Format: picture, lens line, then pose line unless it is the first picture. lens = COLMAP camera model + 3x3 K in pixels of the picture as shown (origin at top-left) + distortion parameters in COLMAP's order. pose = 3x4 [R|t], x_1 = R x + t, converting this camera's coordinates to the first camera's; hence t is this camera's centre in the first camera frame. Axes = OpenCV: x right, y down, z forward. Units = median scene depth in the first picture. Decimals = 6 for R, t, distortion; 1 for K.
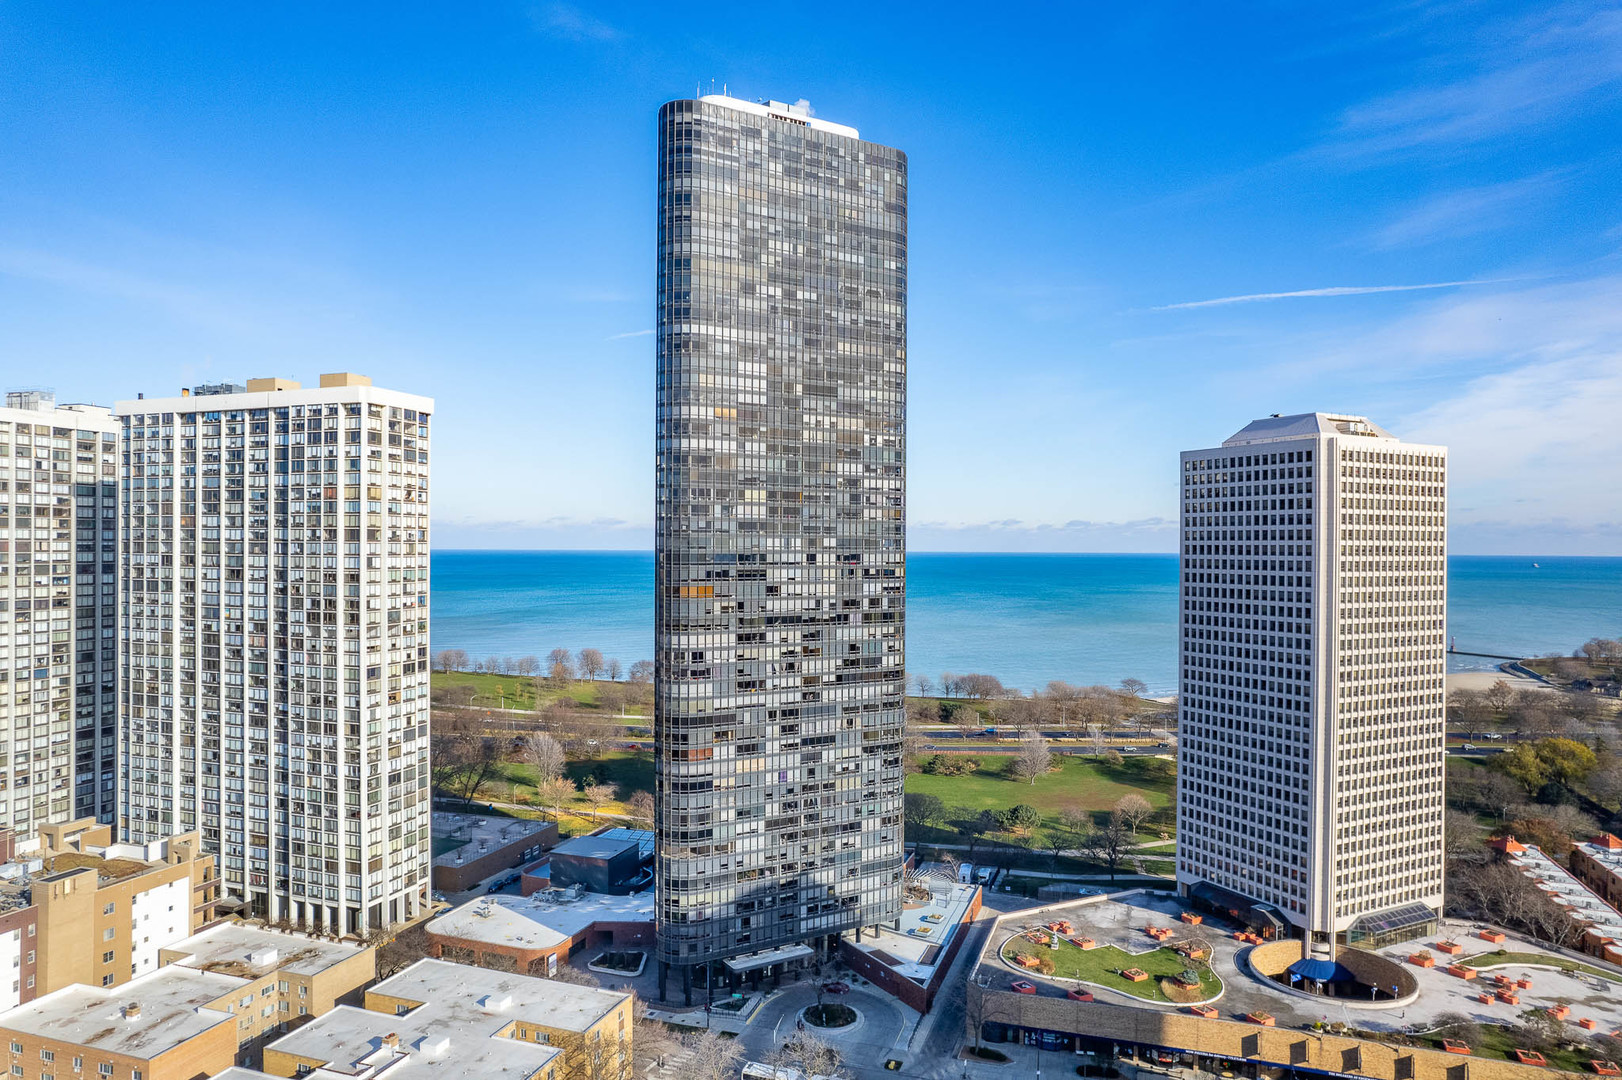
lens RADIAL K [[1074.0, 0, 811.0], [0, 1074.0, 540.0], [0, 0, 1]] dist [-0.101738, 0.086730]
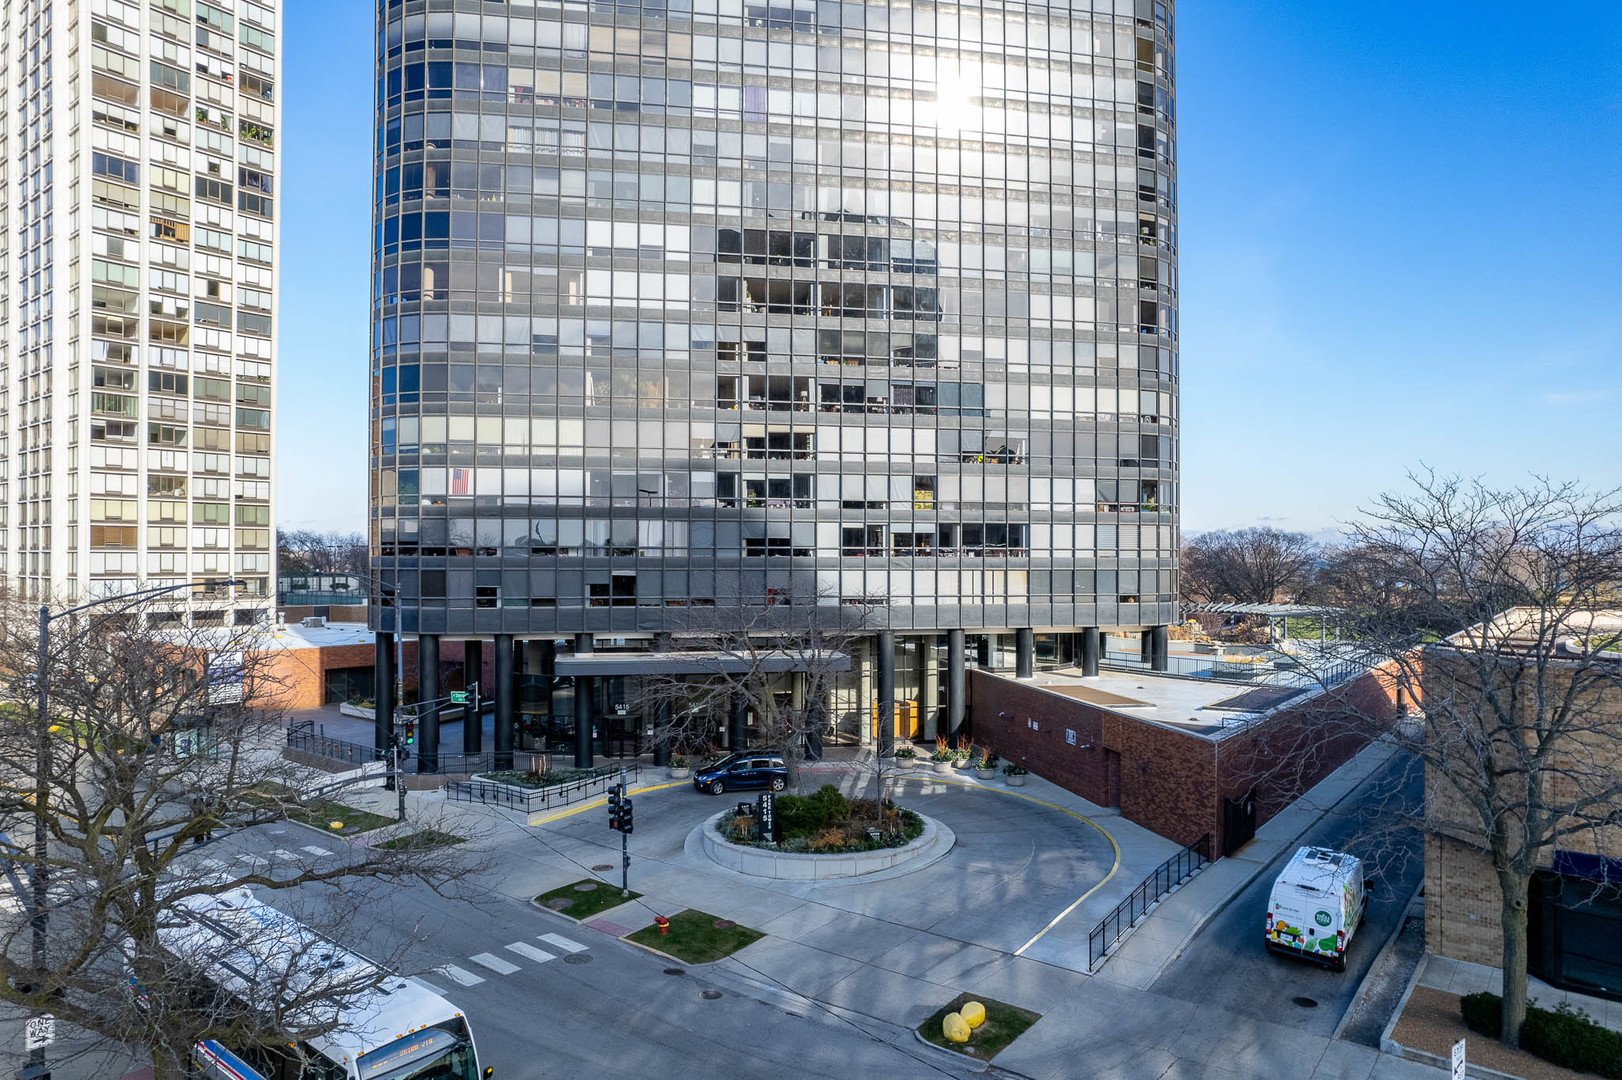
lens RADIAL K [[1074.0, 0, 811.0], [0, 1074.0, 540.0], [0, 0, 1]] dist [-0.101738, 0.086730]
pose [[0.944536, -0.005720, -0.328359, 0.082968], [0.001793, 0.999923, -0.012259, 0.311803], [0.328404, 0.010990, 0.944473, 0.610983]]
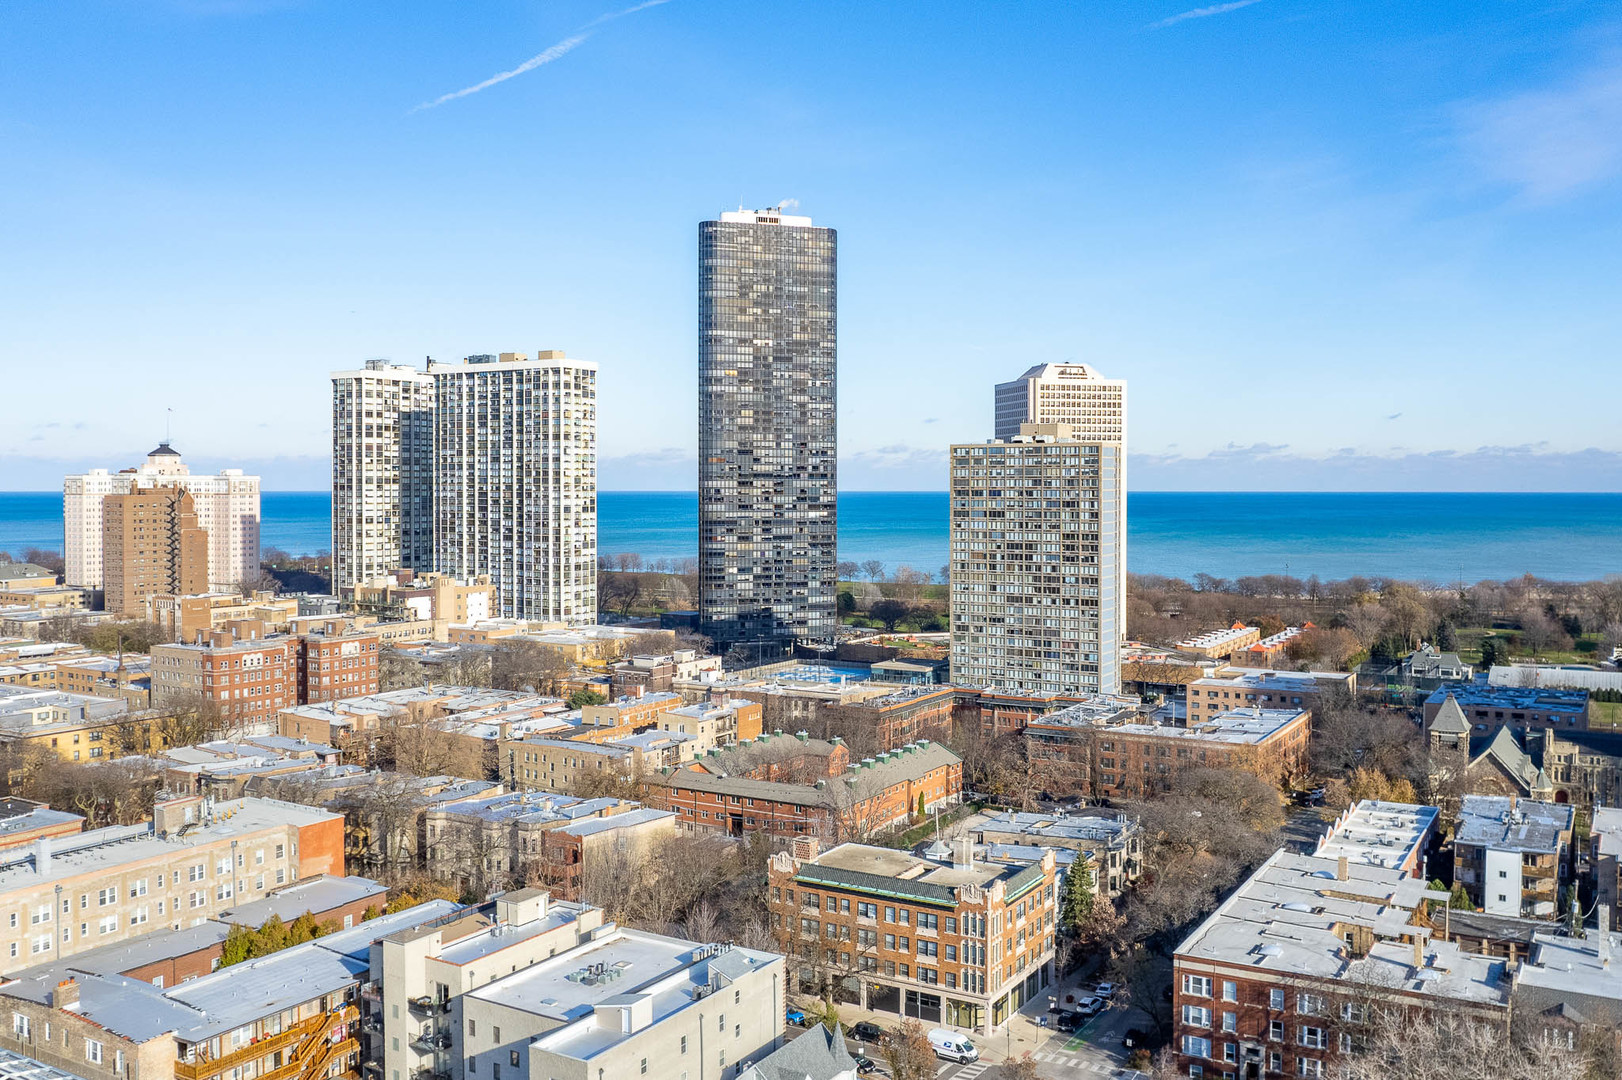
lens RADIAL K [[1393.8, 0, 813.7], [0, 1393.8, 487.4], [0, 0, 1]] dist [-0.093410, -0.000311]
pose [[0.977861, -0.002850, -0.209236, 0.530423], [0.004446, 0.999965, 0.007155, 0.068942], [0.209208, -0.007927, 0.977839, -1.320080]]
